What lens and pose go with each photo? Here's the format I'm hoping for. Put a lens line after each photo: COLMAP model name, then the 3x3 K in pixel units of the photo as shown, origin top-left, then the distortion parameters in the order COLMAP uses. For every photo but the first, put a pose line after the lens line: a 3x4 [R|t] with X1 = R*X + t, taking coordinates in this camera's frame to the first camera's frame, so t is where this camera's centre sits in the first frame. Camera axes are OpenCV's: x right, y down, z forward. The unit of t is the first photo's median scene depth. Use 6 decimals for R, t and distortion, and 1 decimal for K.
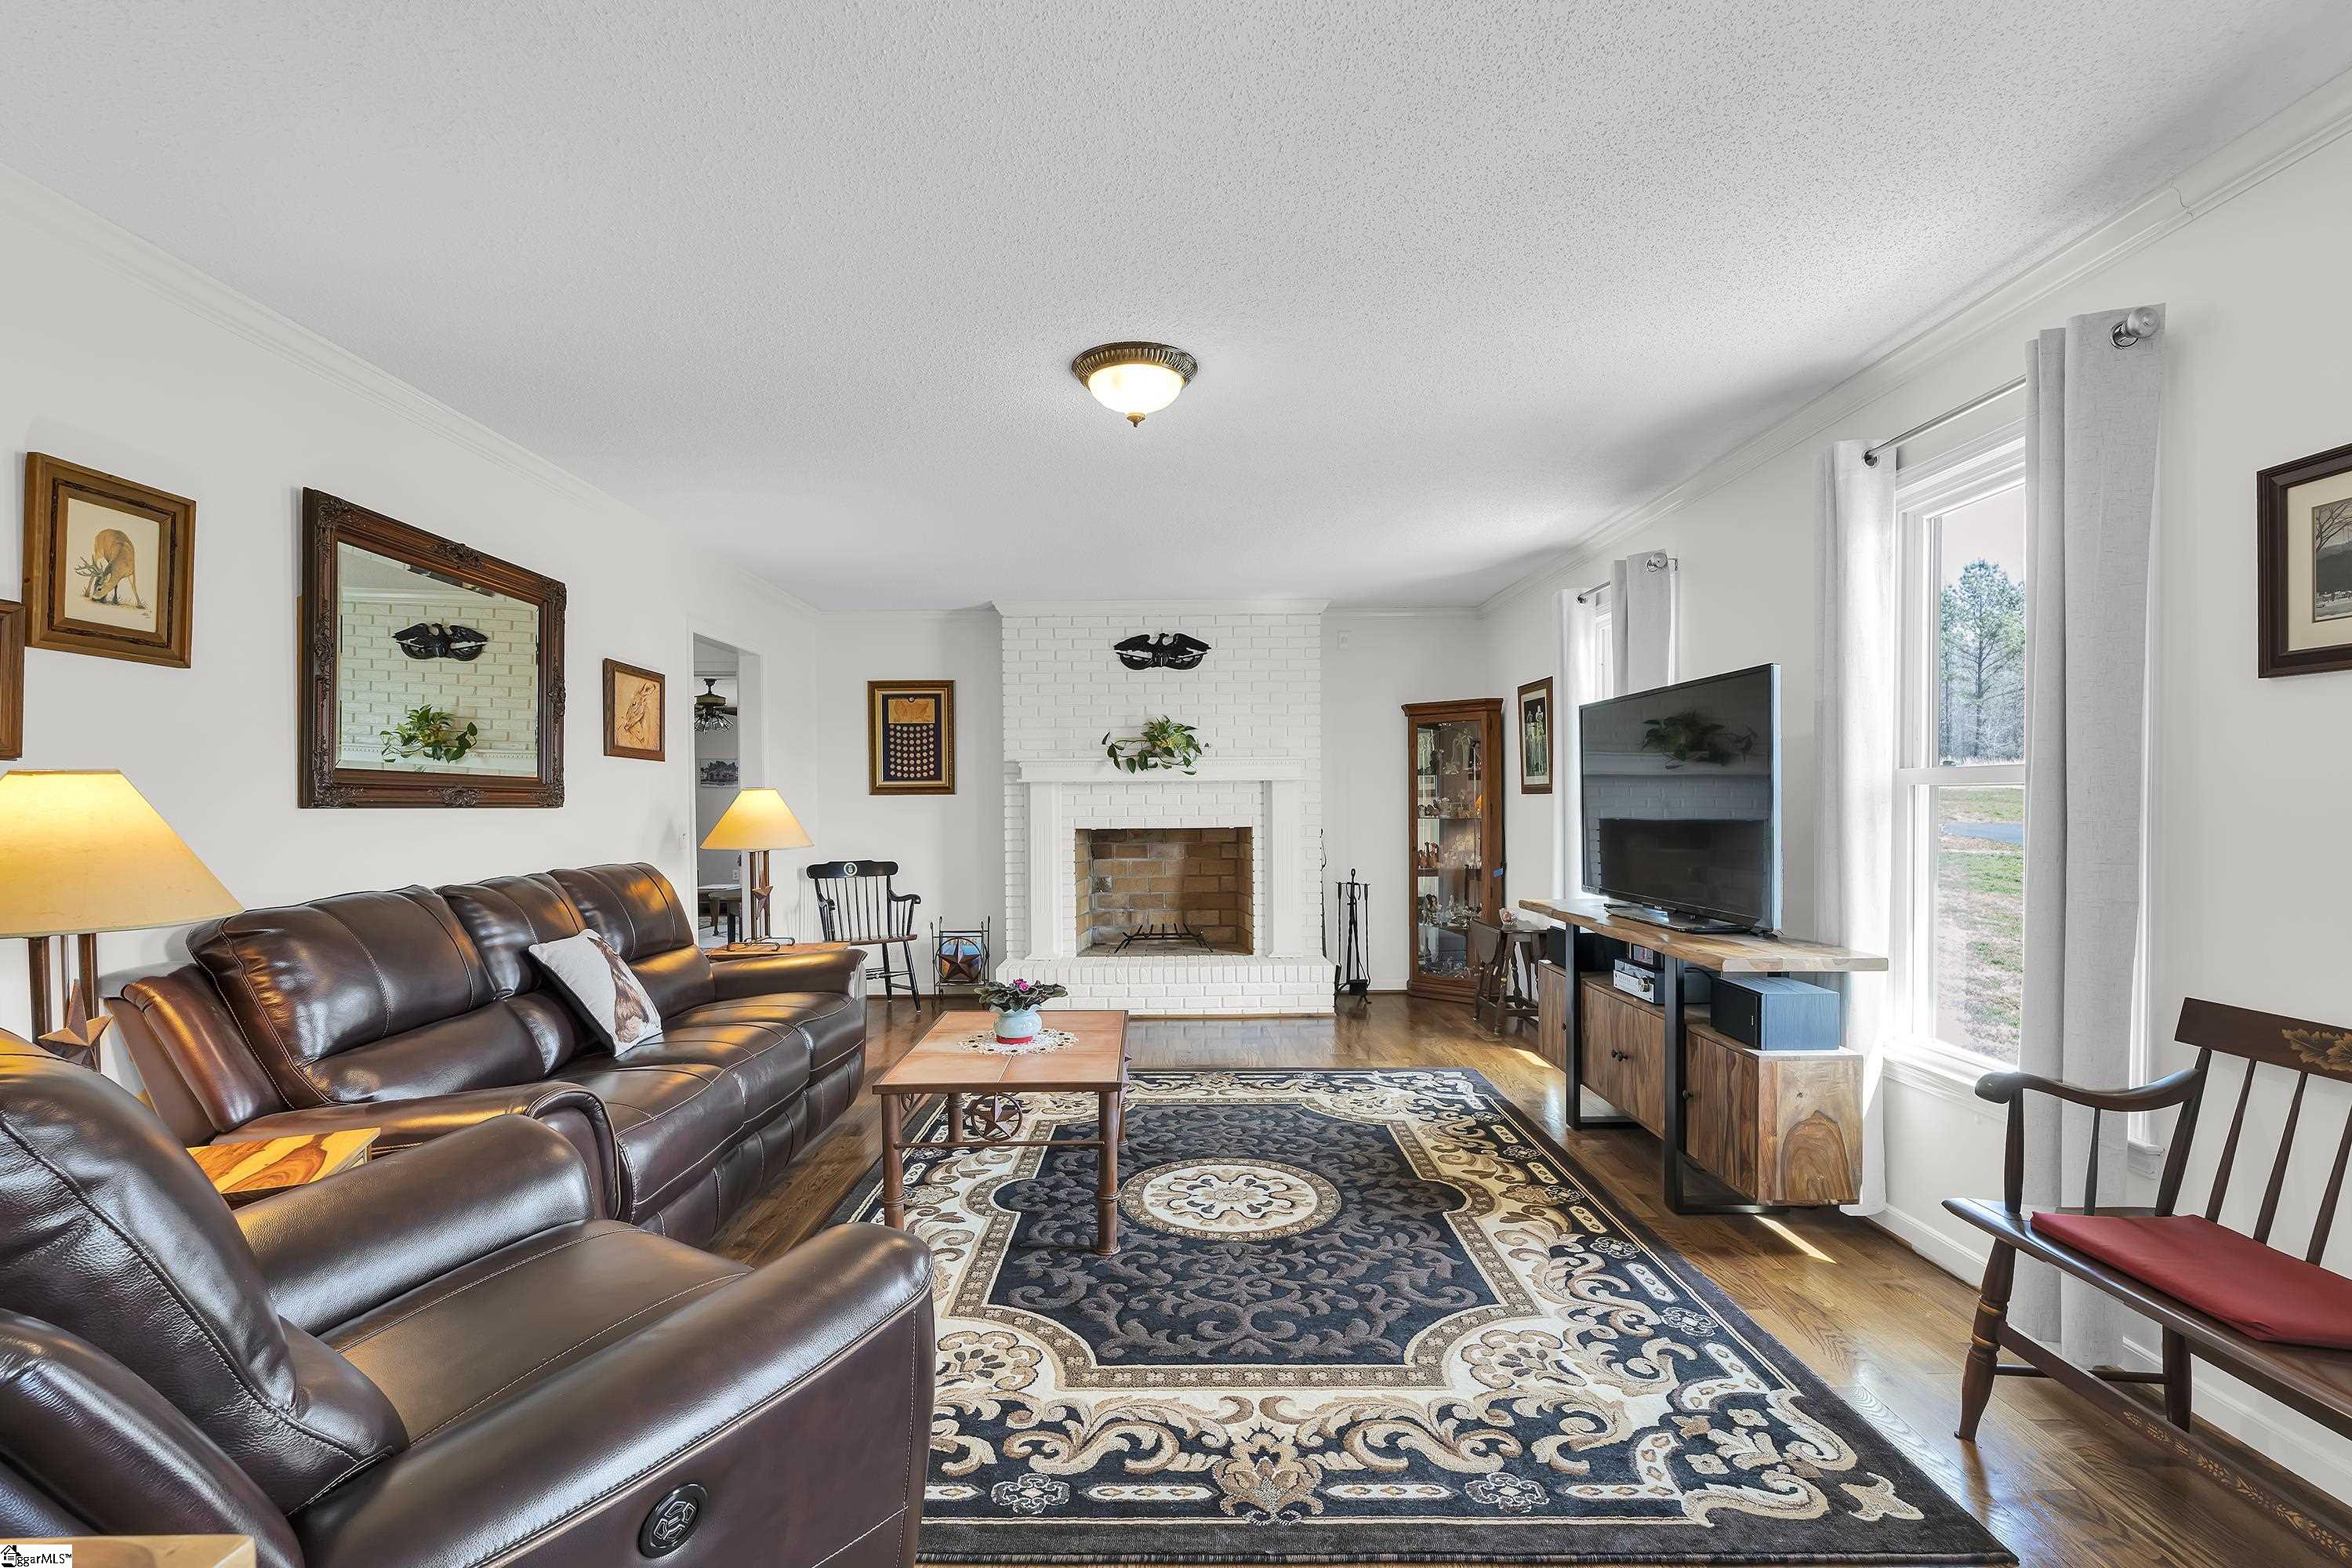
lens RADIAL K [[1039.8, 0, 1148.6], [0, 1039.8, 811.6], [0, 0, 1]] dist [-0.004148, -0.000068]
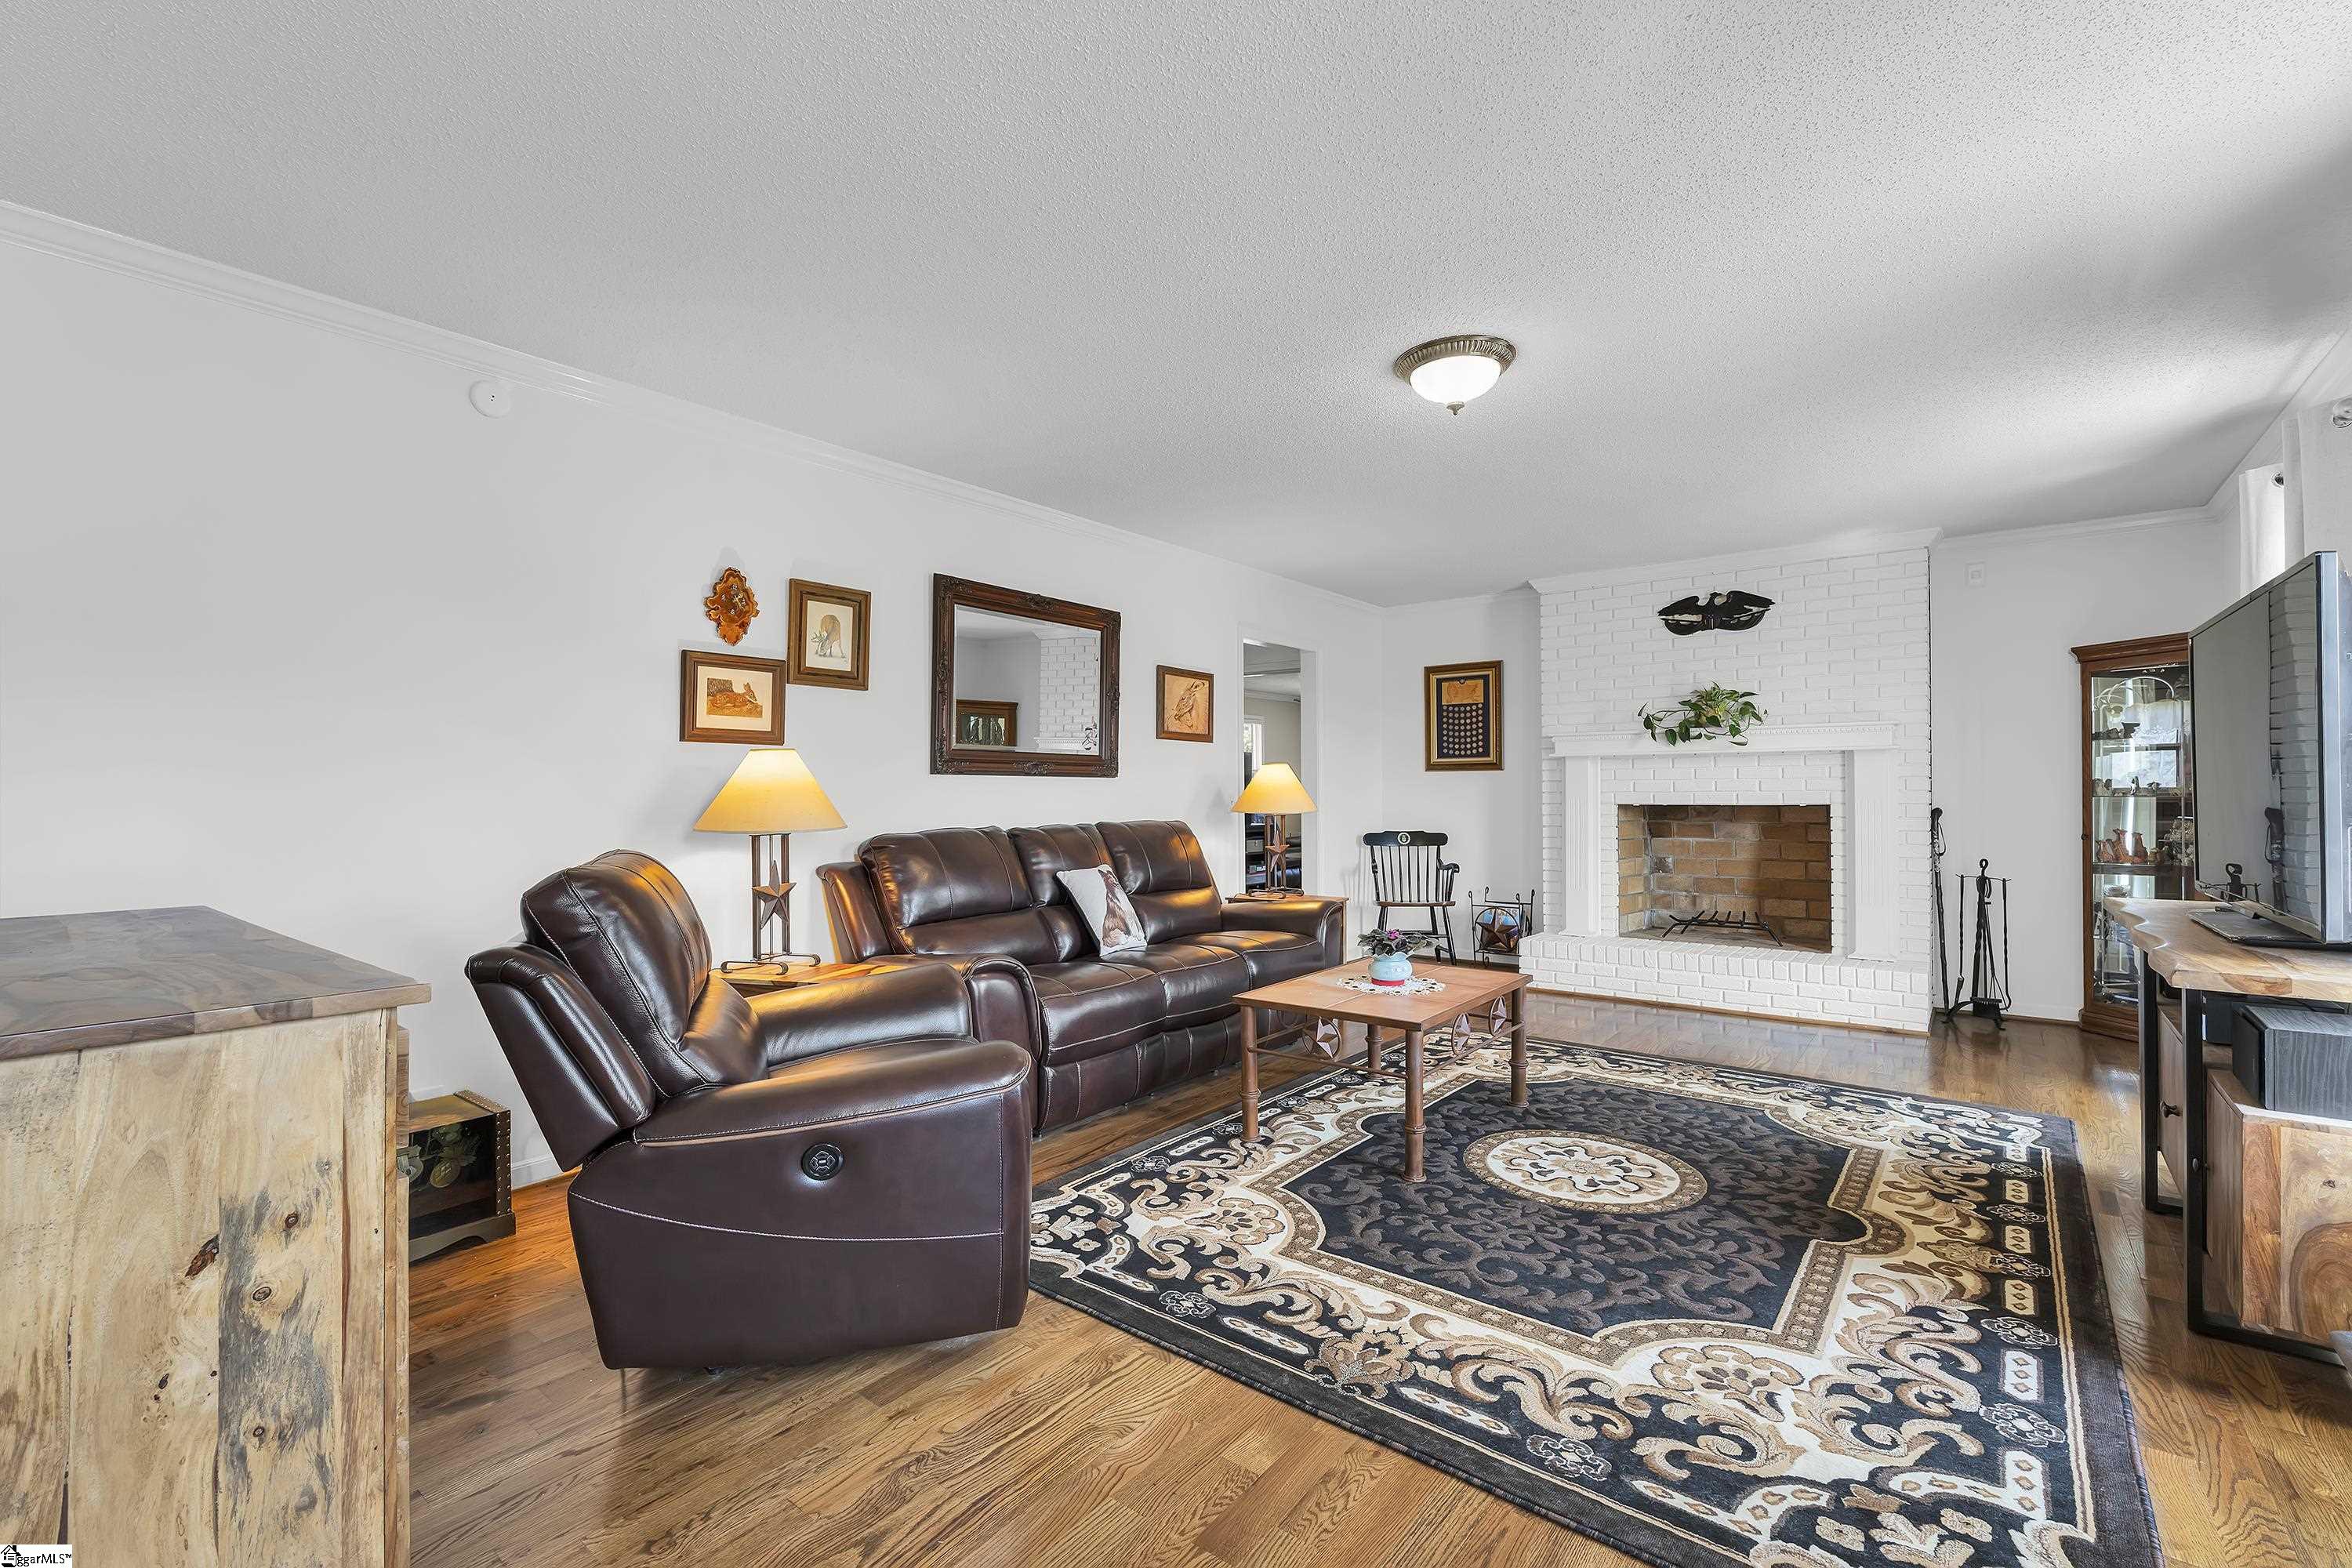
lens RADIAL K [[1015.3, 0, 1176.0], [0, 1015.3, 784.0], [0, 0, 1]] dist [-0.000903, 0.000170]
pose [[0.784475, 0.000348, -0.620160, 0.389681], [-0.008457, 0.999913, -0.010136, 0.021387], [0.620103, 0.013196, 0.784410, 0.007855]]
